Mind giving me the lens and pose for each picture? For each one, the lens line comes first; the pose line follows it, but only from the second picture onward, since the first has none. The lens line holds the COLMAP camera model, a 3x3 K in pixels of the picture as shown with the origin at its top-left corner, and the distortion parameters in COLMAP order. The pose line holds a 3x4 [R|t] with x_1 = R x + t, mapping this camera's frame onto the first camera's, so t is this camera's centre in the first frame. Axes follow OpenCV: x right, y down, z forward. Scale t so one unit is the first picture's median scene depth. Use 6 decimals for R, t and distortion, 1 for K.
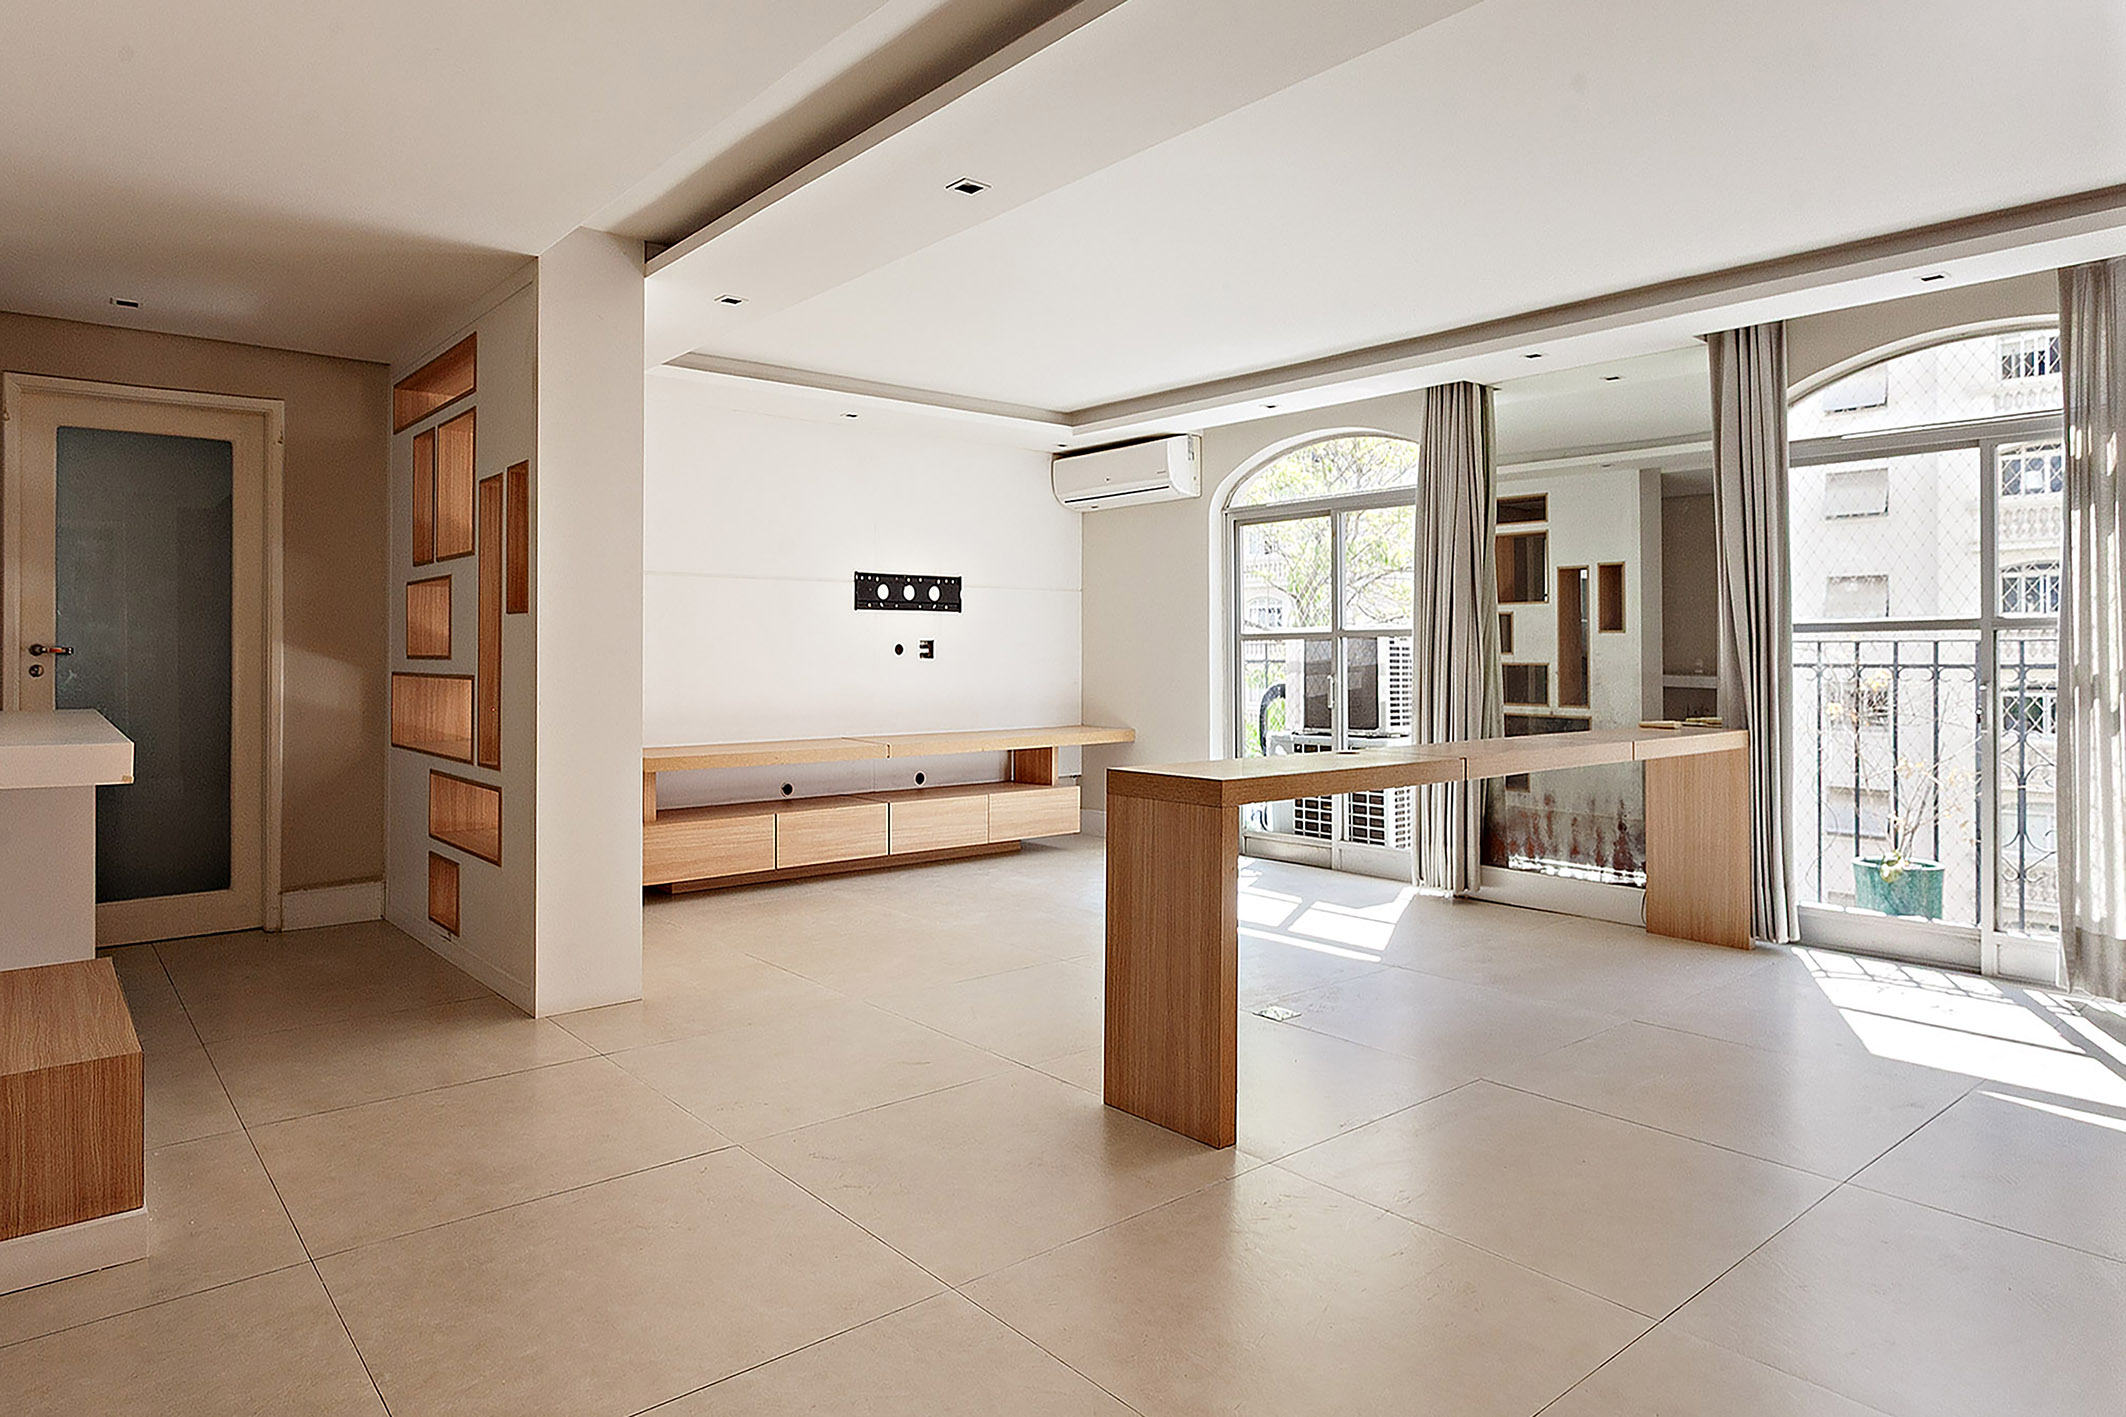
lens RADIAL K [[1404.5, 0, 937.1], [0, 1404.5, 636.7], [0, 0, 1]] dist [0.035478, 0.002013]
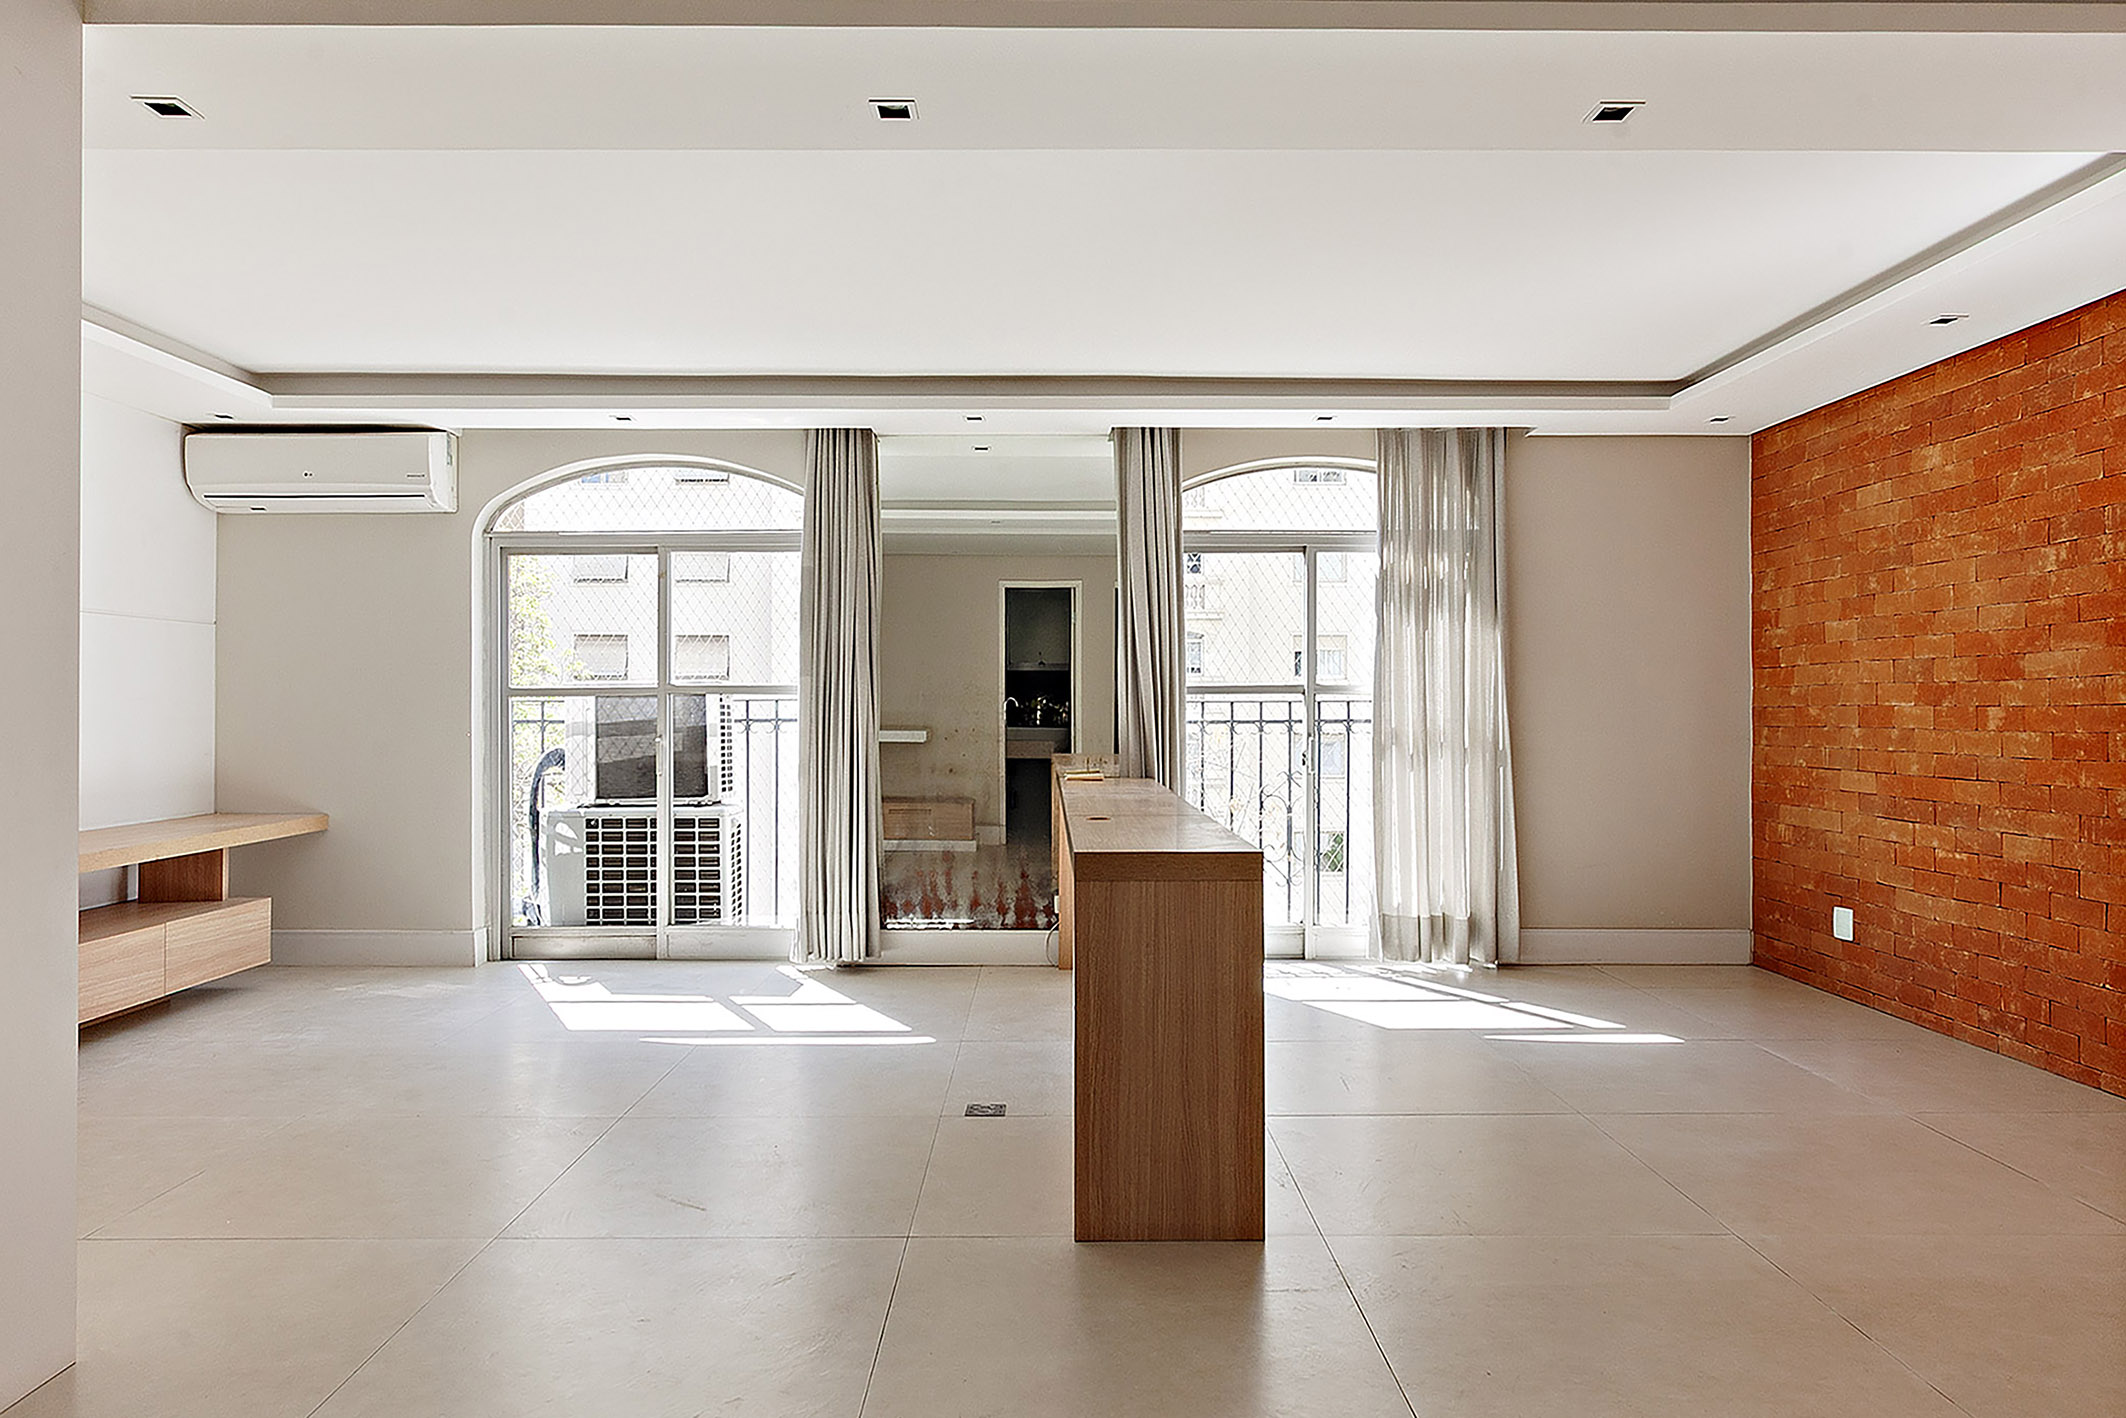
lens RADIAL K [[1513.5, 0, 1063.0], [0, 1513.5, 709.0], [0, 0, 1]] dist [-0.000537, 0.001650]
pose [[0.575605, -0.000915, 0.817727, -0.356897], [-0.009343, 0.999927, 0.007696, 0.000367], [-0.817674, -0.012070, 0.575554, 0.269036]]
